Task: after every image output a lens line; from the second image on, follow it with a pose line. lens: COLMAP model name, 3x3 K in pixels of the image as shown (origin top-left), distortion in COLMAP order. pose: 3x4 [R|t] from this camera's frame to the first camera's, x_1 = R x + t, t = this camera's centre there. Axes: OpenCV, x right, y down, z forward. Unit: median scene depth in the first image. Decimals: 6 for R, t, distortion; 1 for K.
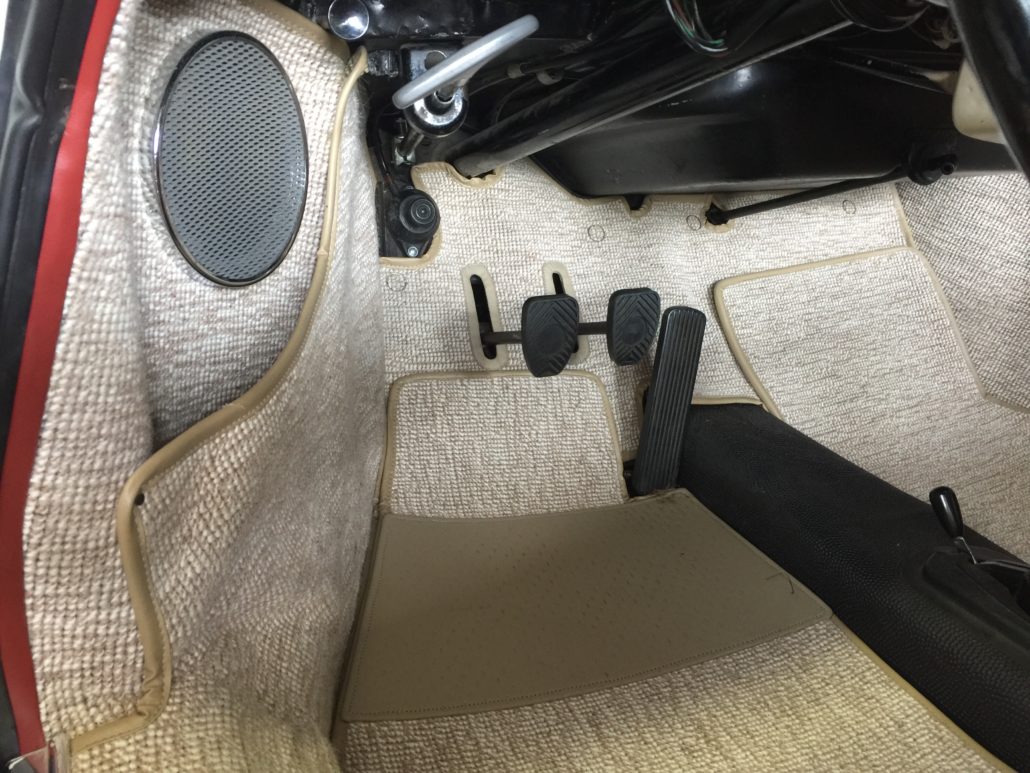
lens RADIAL K [[869.7, 0, 507.3], [0, 869.7, 384.3], [0, 0, 1]] dist [0.077476, -0.108985]
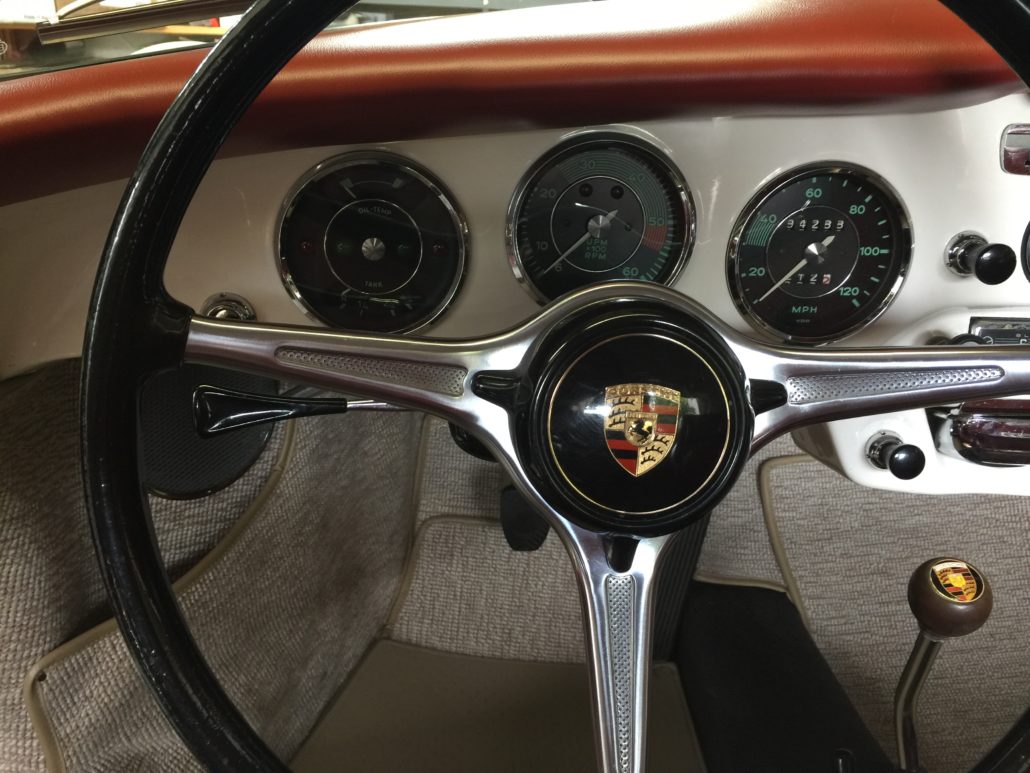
lens RADIAL K [[869.7, 0, 507.3], [0, 869.7, 384.3], [0, 0, 1]] dist [0.077476, -0.108985]
pose [[0.931885, 0.131395, -0.338120, 0.695980], [-0.130060, 0.991146, 0.026708, -0.460888], [0.338636, 0.019087, 0.940724, -0.154729]]
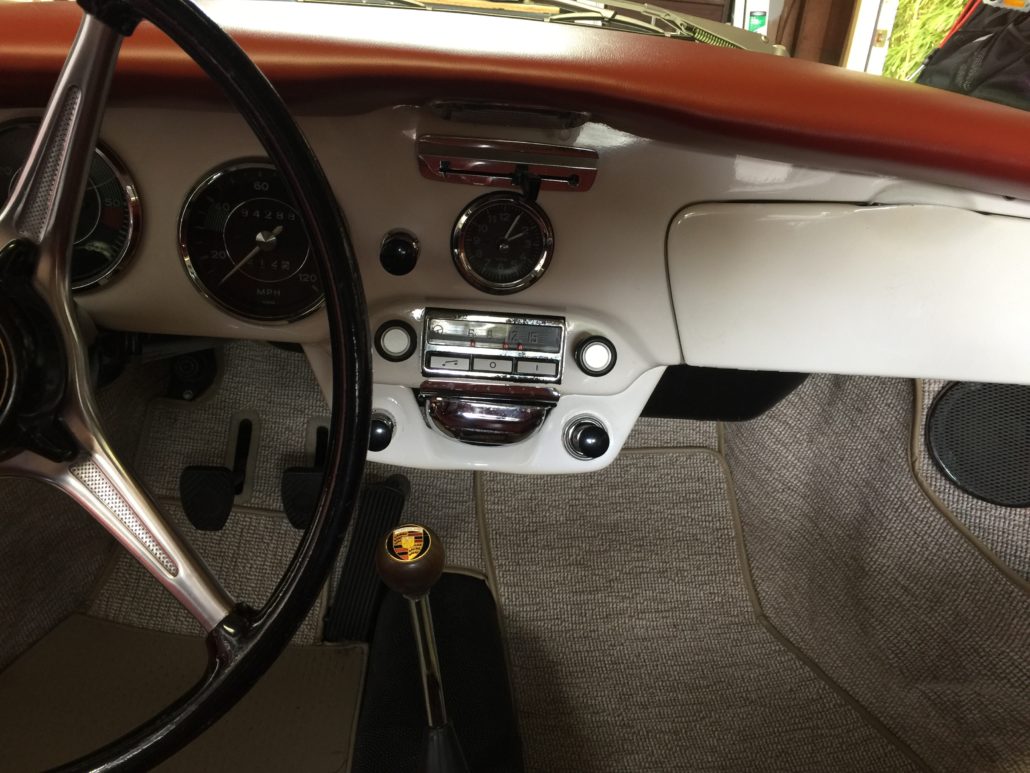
lens RADIAL K [[862.7, 0, 514.1], [0, 862.7, 381.7], [0, 0, 1]] dist [0.076563, -0.097633]
pose [[0.941875, 0.164965, -0.292675, 1.370238], [-0.172725, 0.984970, -0.000683, -0.509657], [0.288163, 0.051196, 0.956212, -0.040765]]
